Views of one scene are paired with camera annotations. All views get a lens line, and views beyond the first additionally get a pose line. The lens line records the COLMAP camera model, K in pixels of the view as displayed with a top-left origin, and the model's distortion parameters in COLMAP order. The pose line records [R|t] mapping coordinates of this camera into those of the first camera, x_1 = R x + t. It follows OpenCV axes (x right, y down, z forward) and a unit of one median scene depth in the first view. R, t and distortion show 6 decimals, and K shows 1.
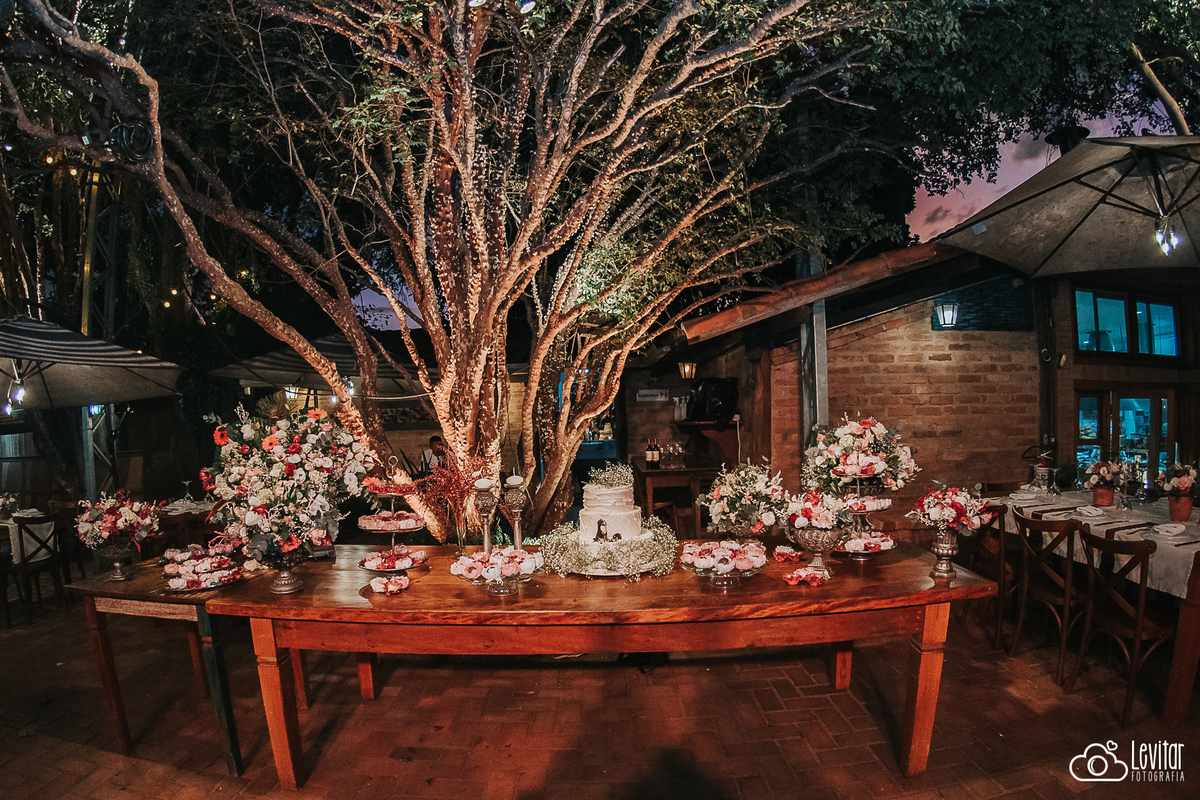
lens RADIAL K [[570.9, 0, 584.1], [0, 570.9, 450.8], [0, 0, 1]] dist [-0.154624, 0.002088]
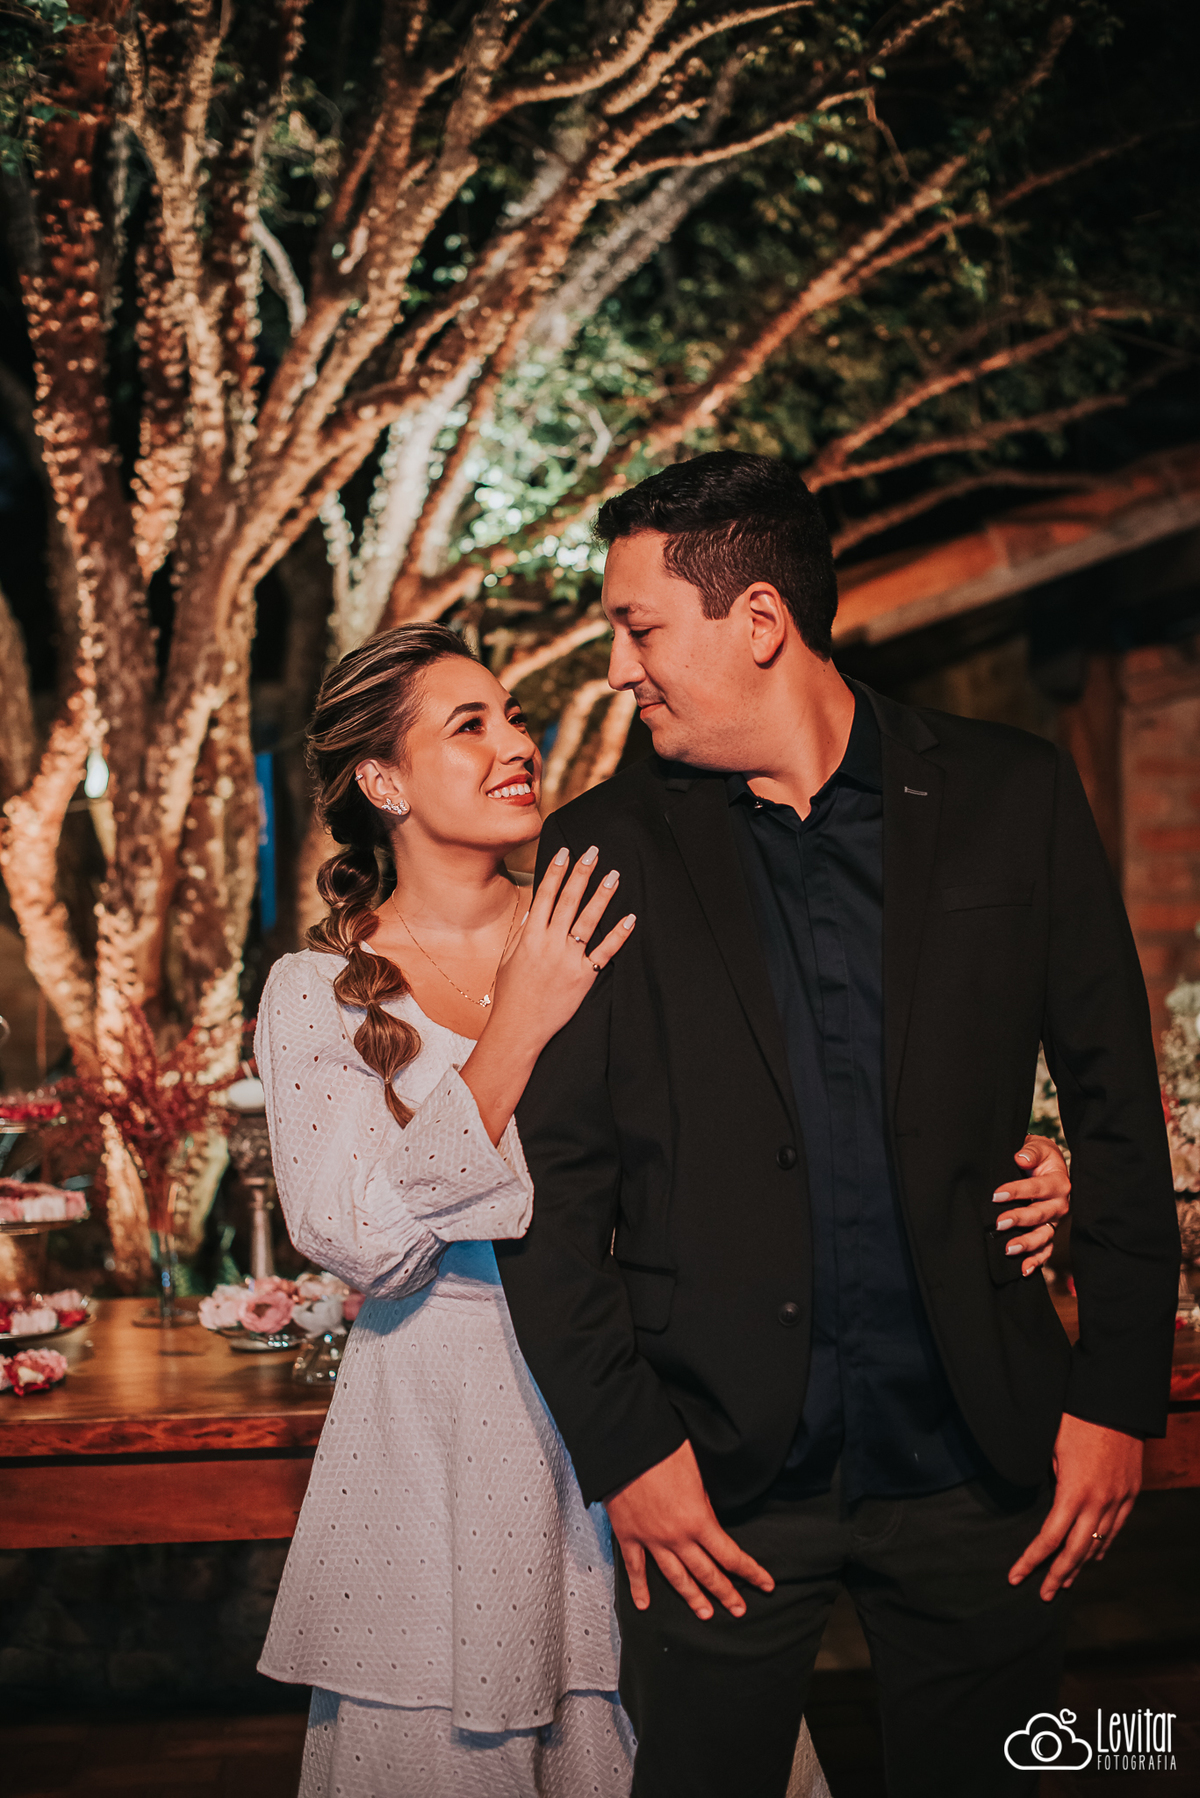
lens RADIAL K [[2635.9, 0, 600.0], [0, 2635.9, 899.0], [0, 0, 1]] dist [-0.157742, 0.184201]
pose [[0.996252, -0.005596, 0.086313, -0.079907], [0.010000, 0.998665, -0.050679, 0.016531], [-0.085914, 0.051352, 0.994978, -0.508750]]
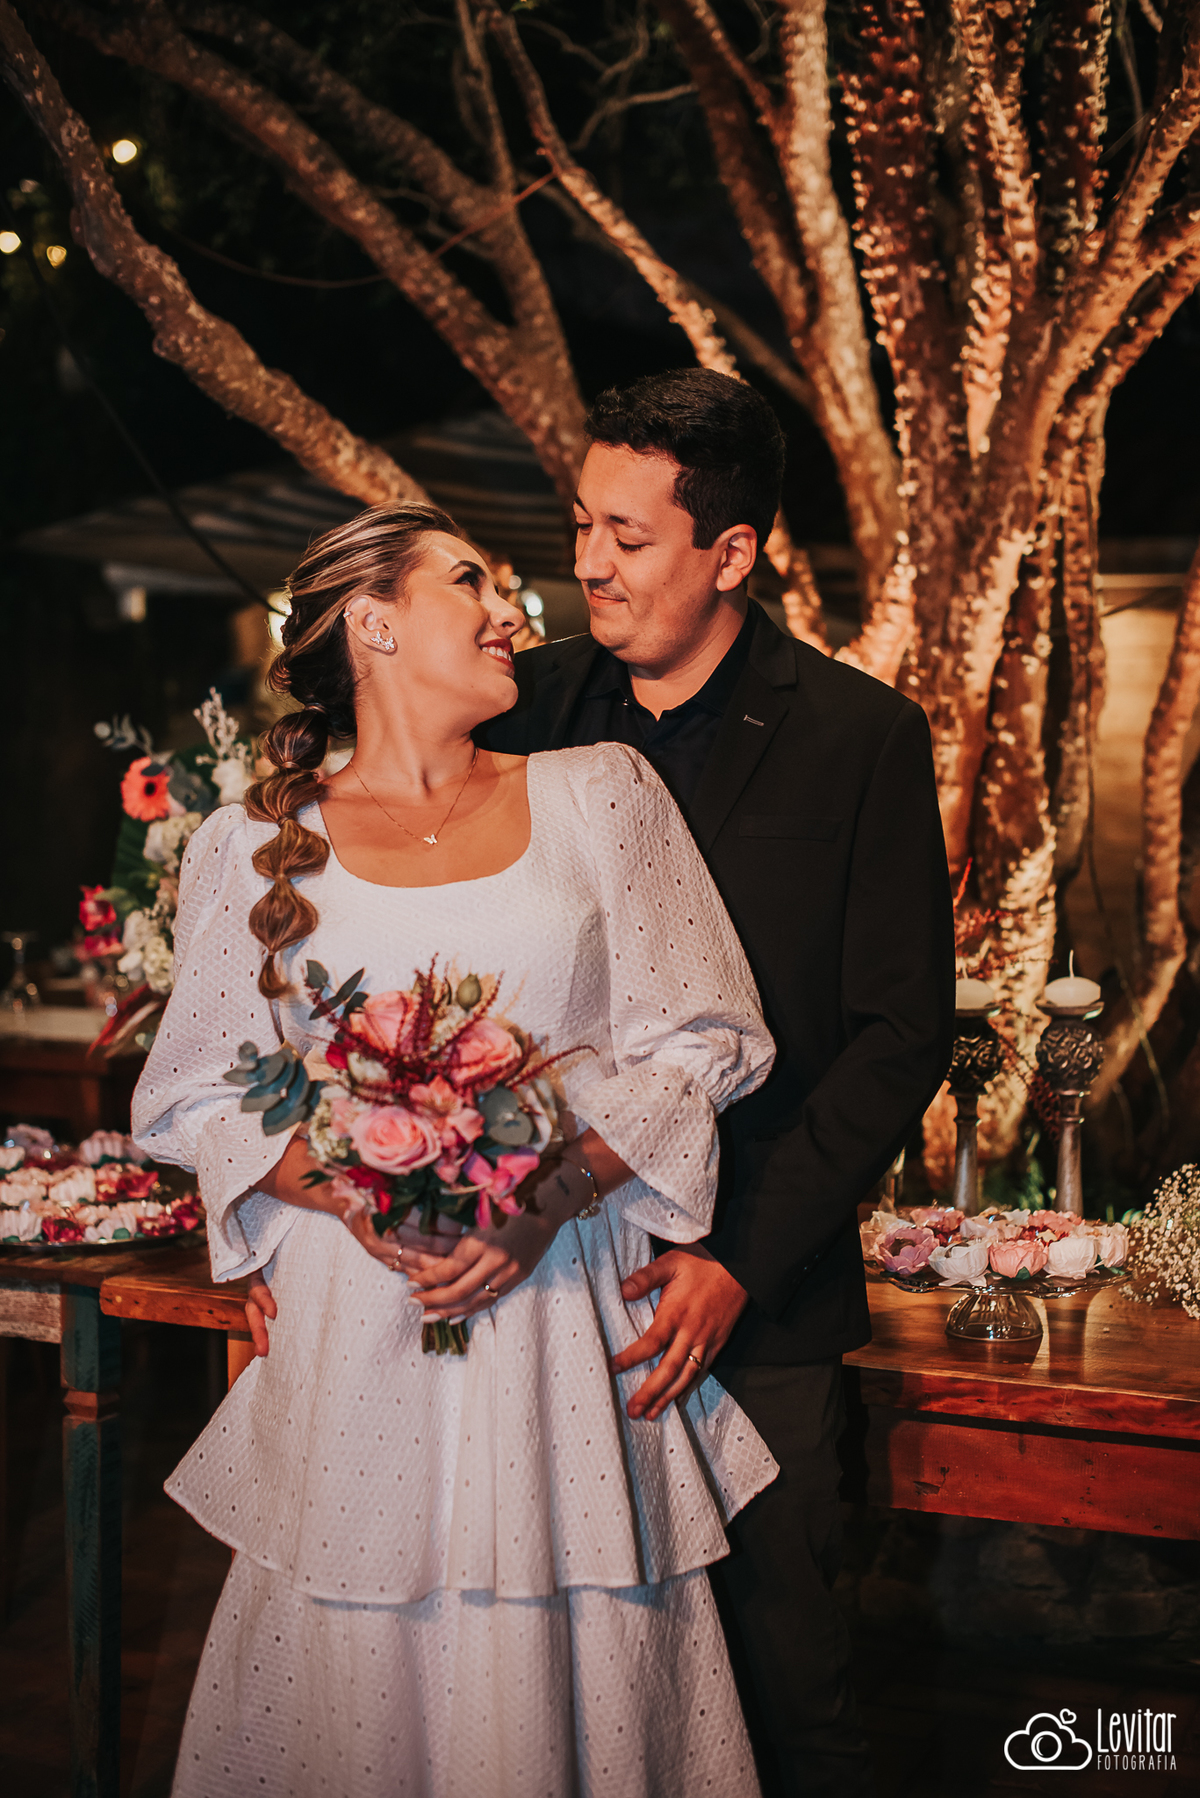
lens RADIAL K [[2635.9, 0, 600.0], [0, 2635.9, 899.0], [0, 0, 1]] dist [-0.157742, 0.184201]
pose [[0.937086, 0.062727, -0.343417, 0.097029], [-0.060862, 0.998014, 0.016219, -0.004553], [0.343752, 0.005702, 0.939043, -0.326298]]
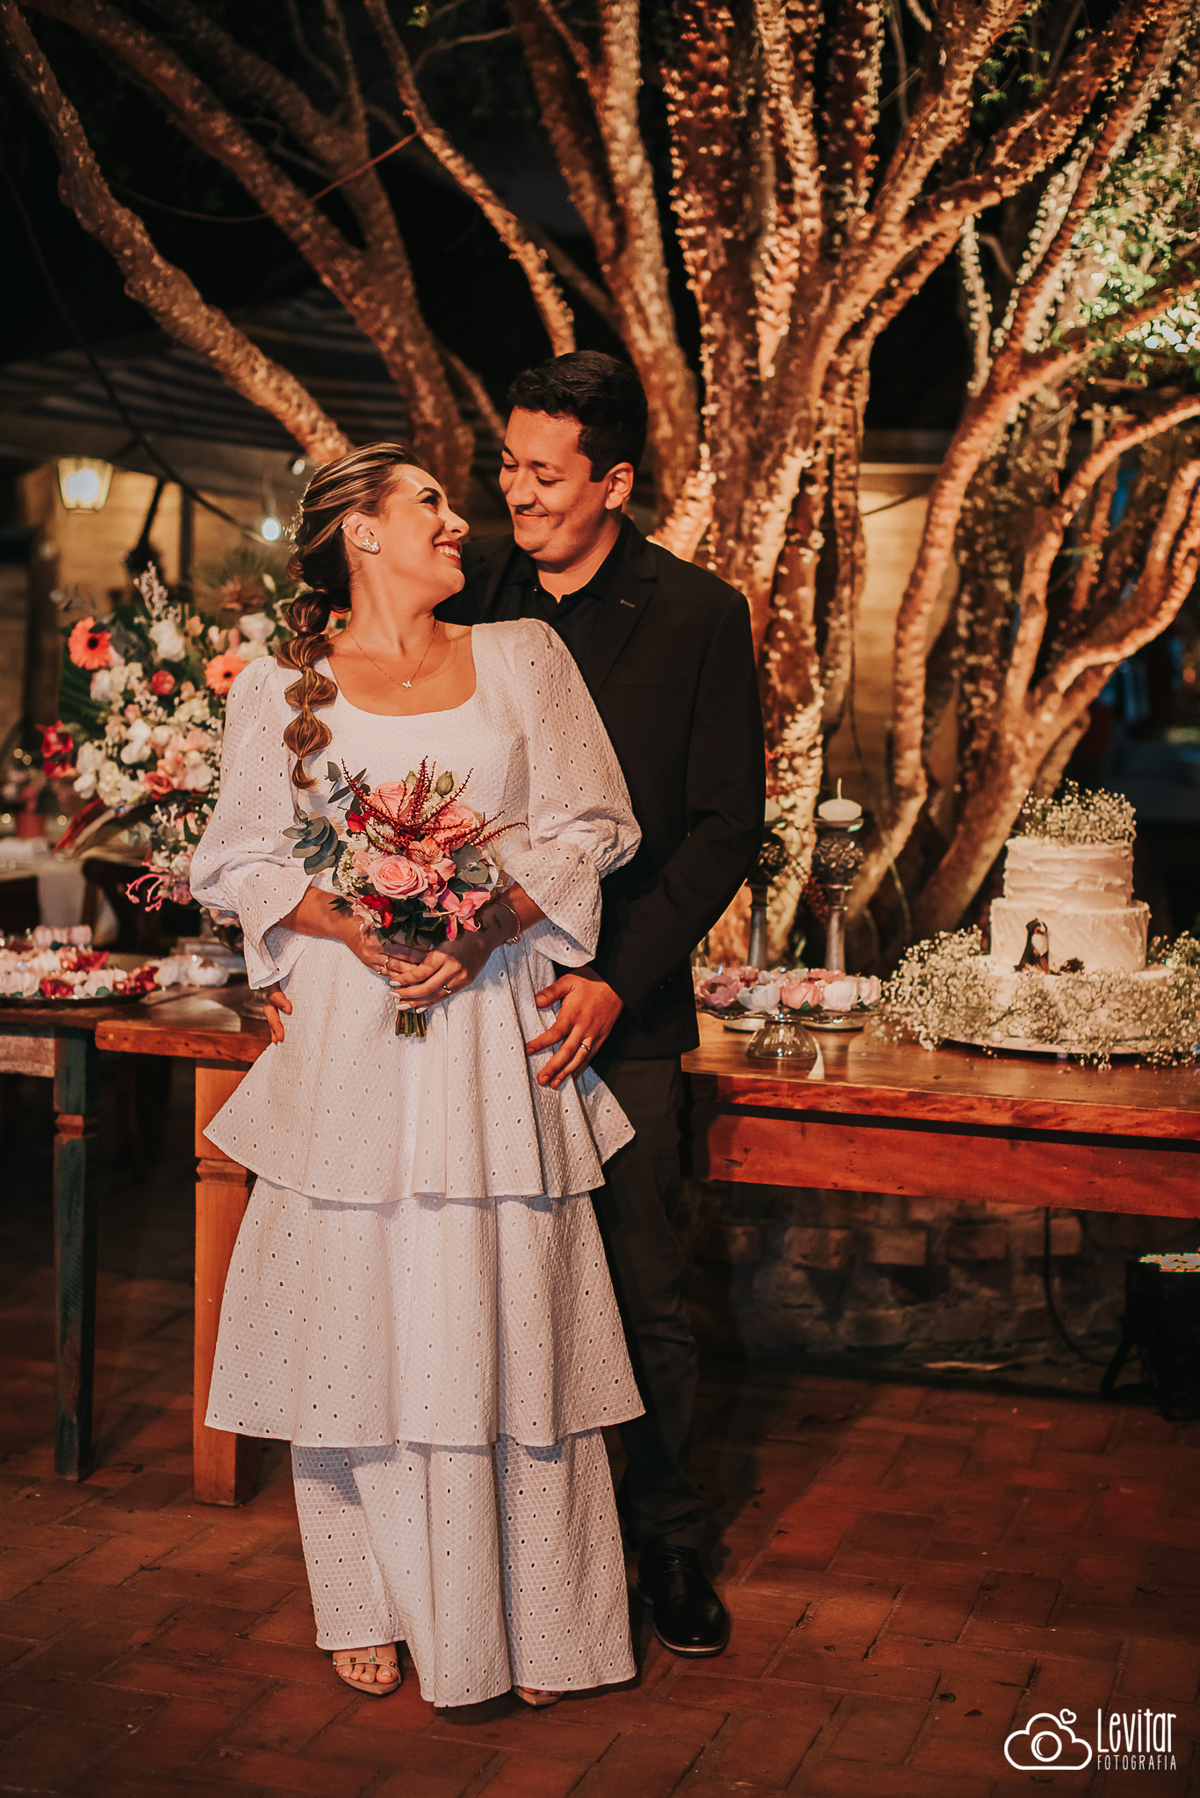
lens RADIAL K [[2914.6, 0, 600.0], [0, 2914.6, 899.0], [0, 0, 1]] dist [-0.134691, 0.084652]
pose [[0.967430, 0.086426, -0.237929, 0.167197], [-0.076779, 0.995817, 0.049535, 0.020073], [0.241215, -0.029654, 0.970019, -0.827442]]
